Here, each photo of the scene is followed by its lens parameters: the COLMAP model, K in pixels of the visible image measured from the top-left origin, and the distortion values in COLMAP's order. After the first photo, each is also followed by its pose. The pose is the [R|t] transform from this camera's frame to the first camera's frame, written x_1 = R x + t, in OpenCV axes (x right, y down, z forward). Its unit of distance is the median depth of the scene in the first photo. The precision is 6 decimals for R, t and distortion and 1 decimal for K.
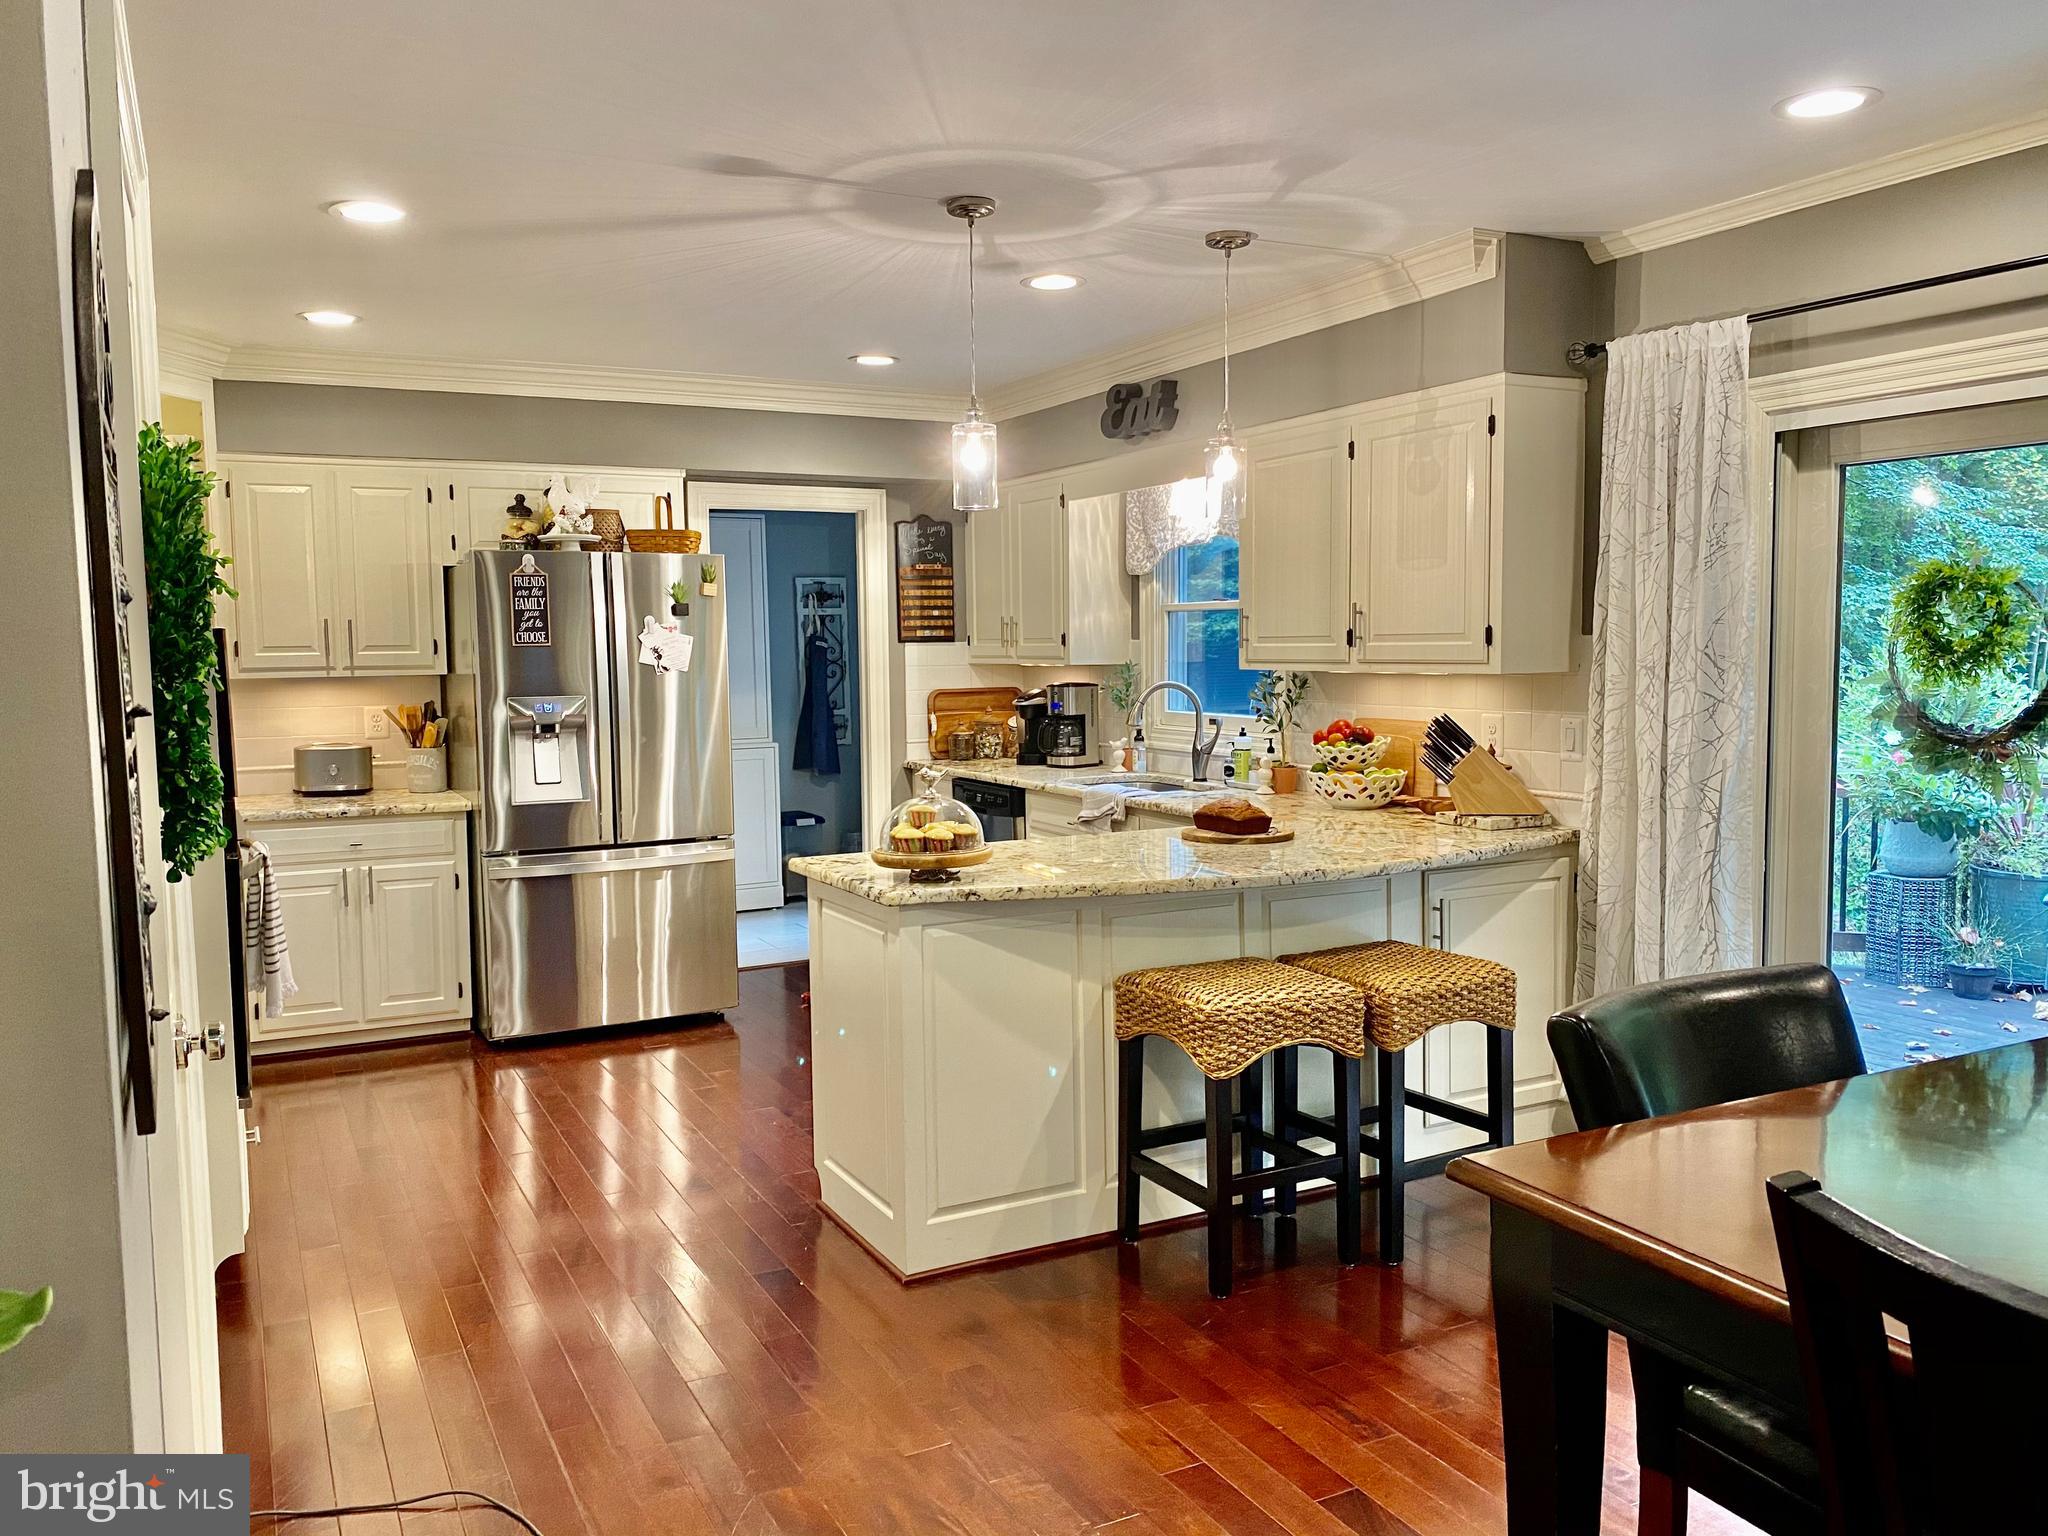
lens RADIAL K [[1536.4, 0, 1049.9], [0, 1536.4, 762.8], [0, 0, 1]] dist [0.089955, -0.258722]
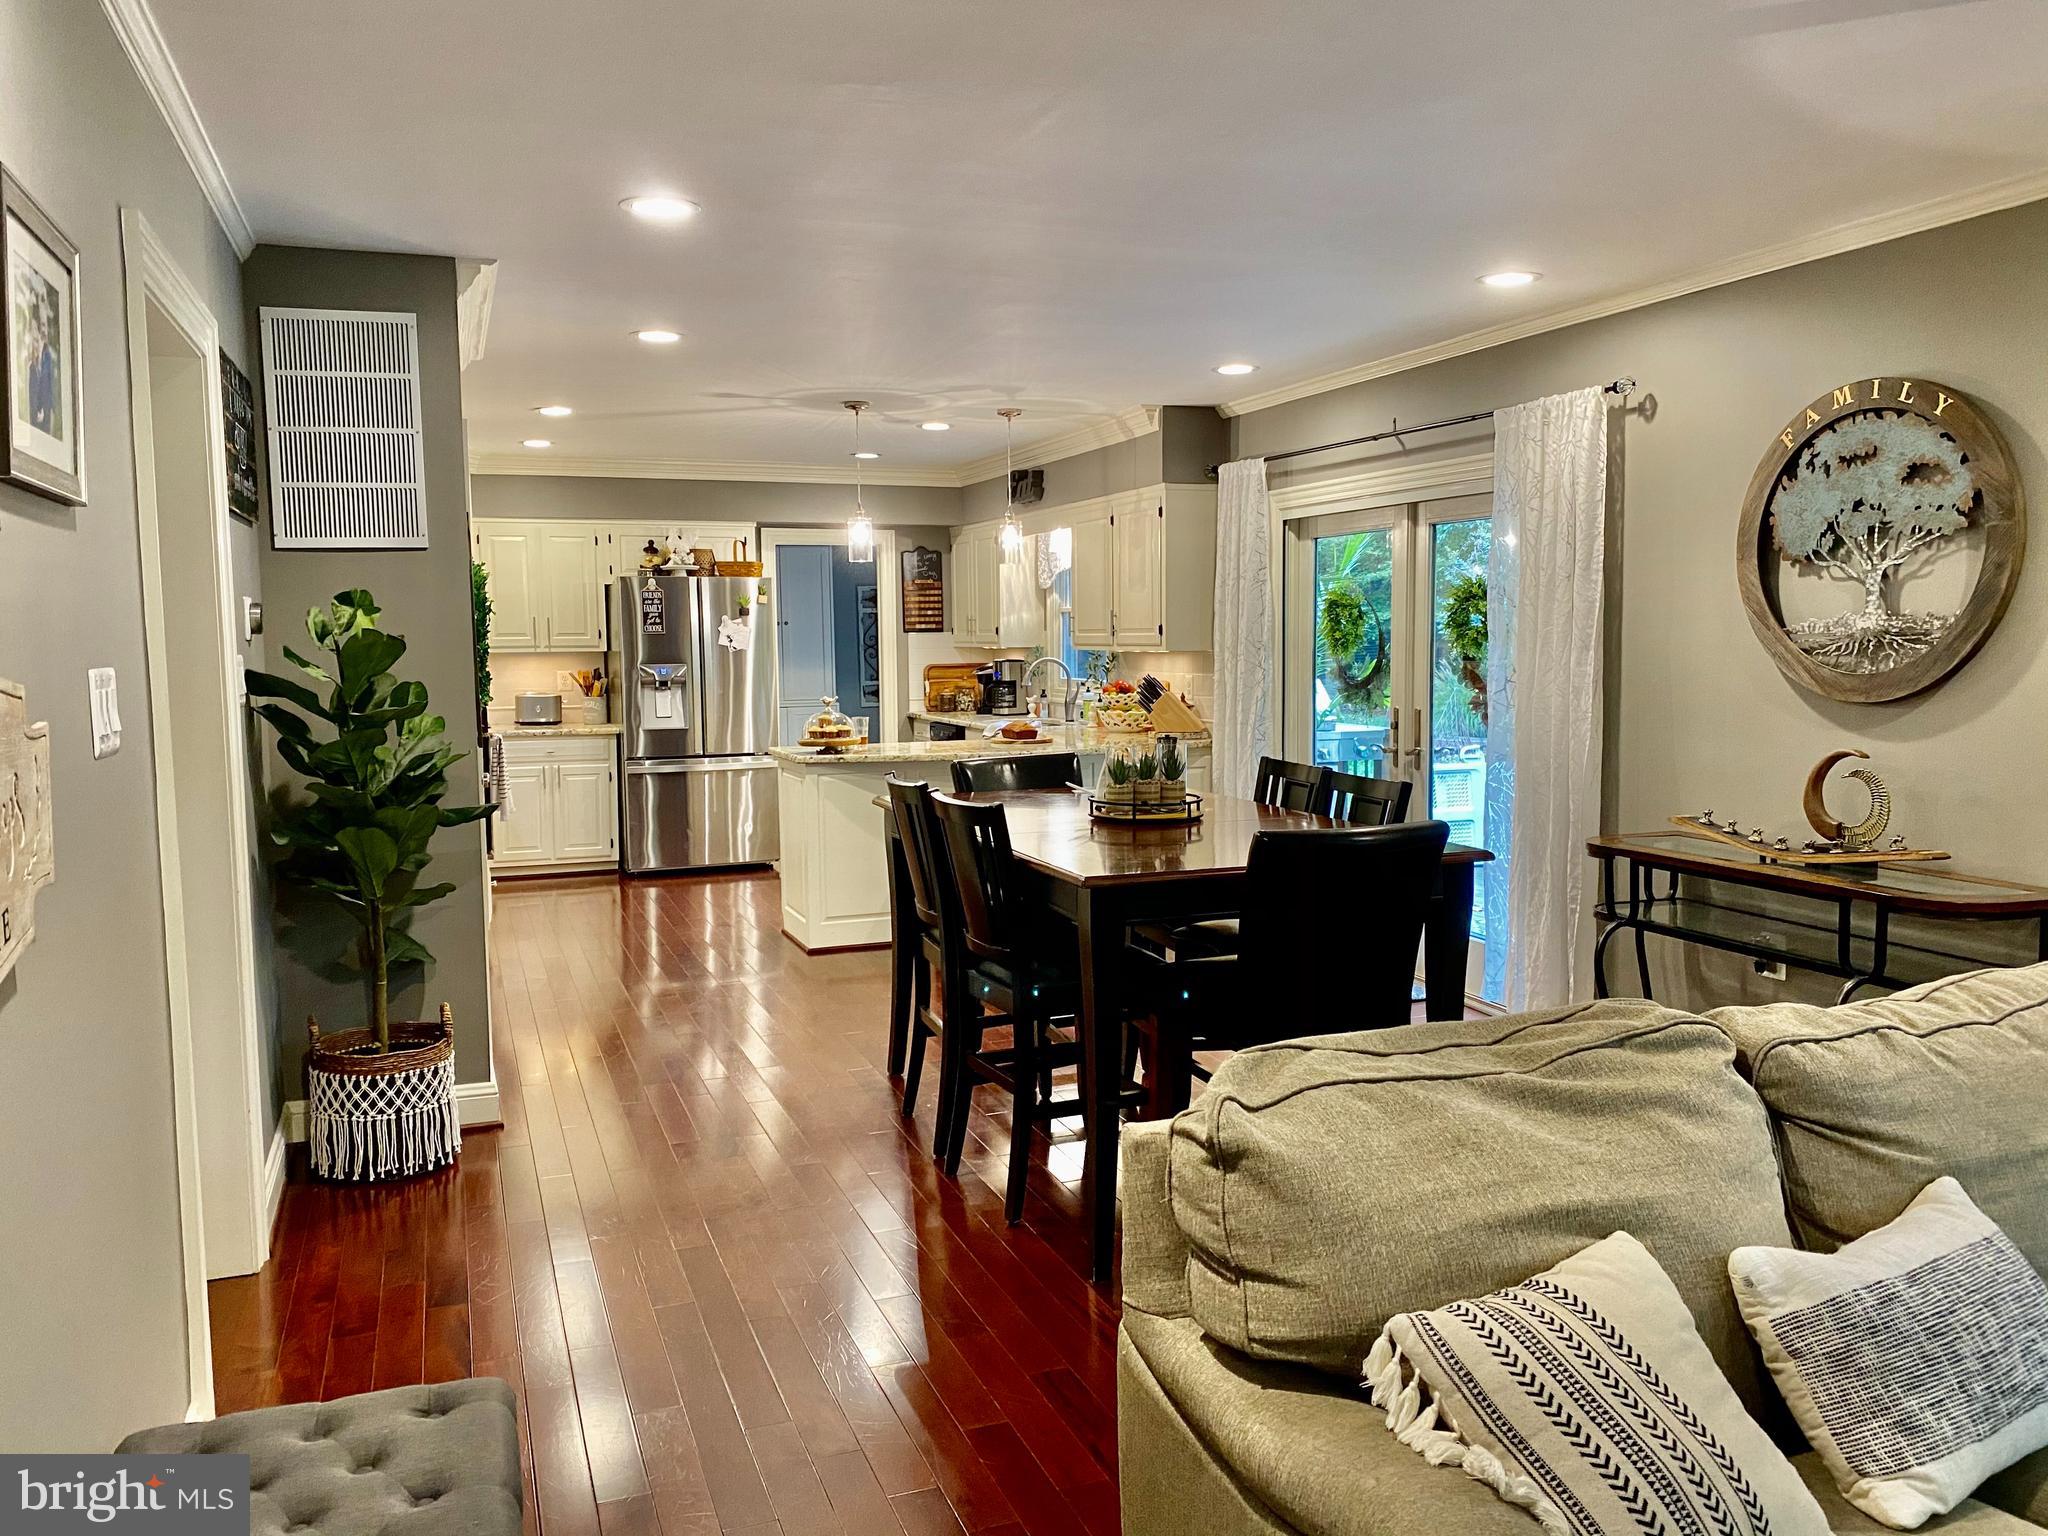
lens RADIAL K [[1562.3, 0, 1054.1], [0, 1562.3, 761.9], [0, 0, 1]] dist [0.130826, -0.217780]
pose [[0.992632, 0.011925, -0.120579, 0.276897], [-0.011345, 0.999921, 0.005495, 0.044533], [0.120635, -0.004087, 0.992689, -0.585790]]
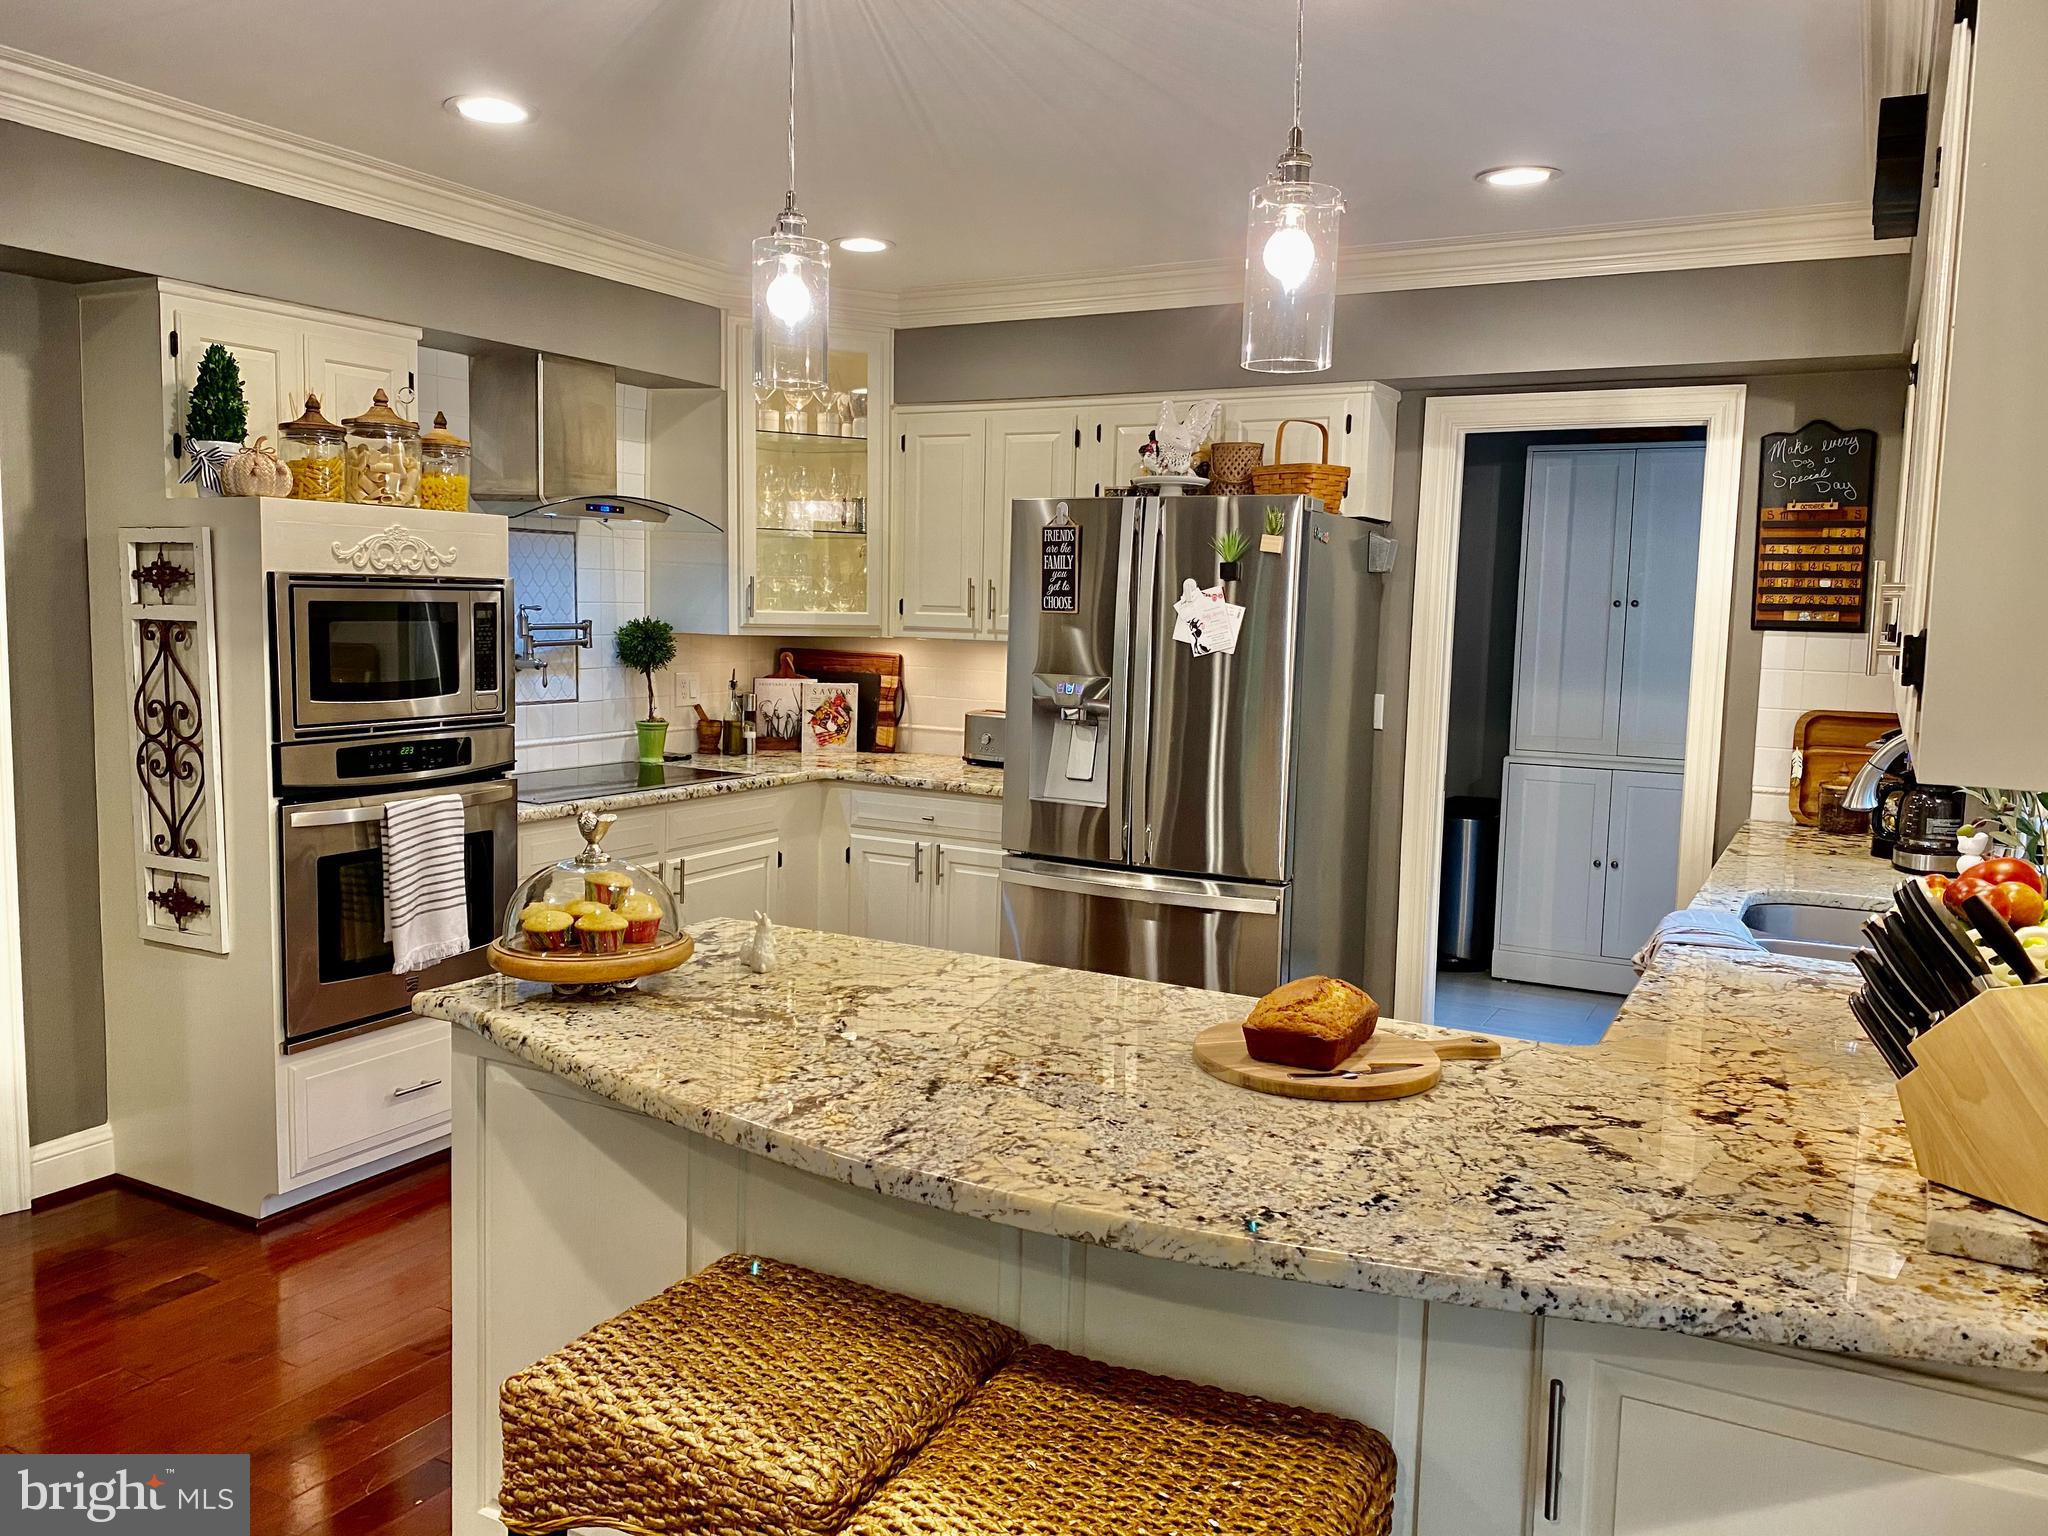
lens RADIAL K [[1562.3, 0, 1054.1], [0, 1562.3, 761.9], [0, 0, 1]] dist [0.130826, -0.217780]
pose [[0.549676, 0.111183, -0.827946, 0.342751], [-0.099189, 0.992779, 0.067467, -0.048748], [0.829469, 0.045038, 0.556734, 0.493113]]
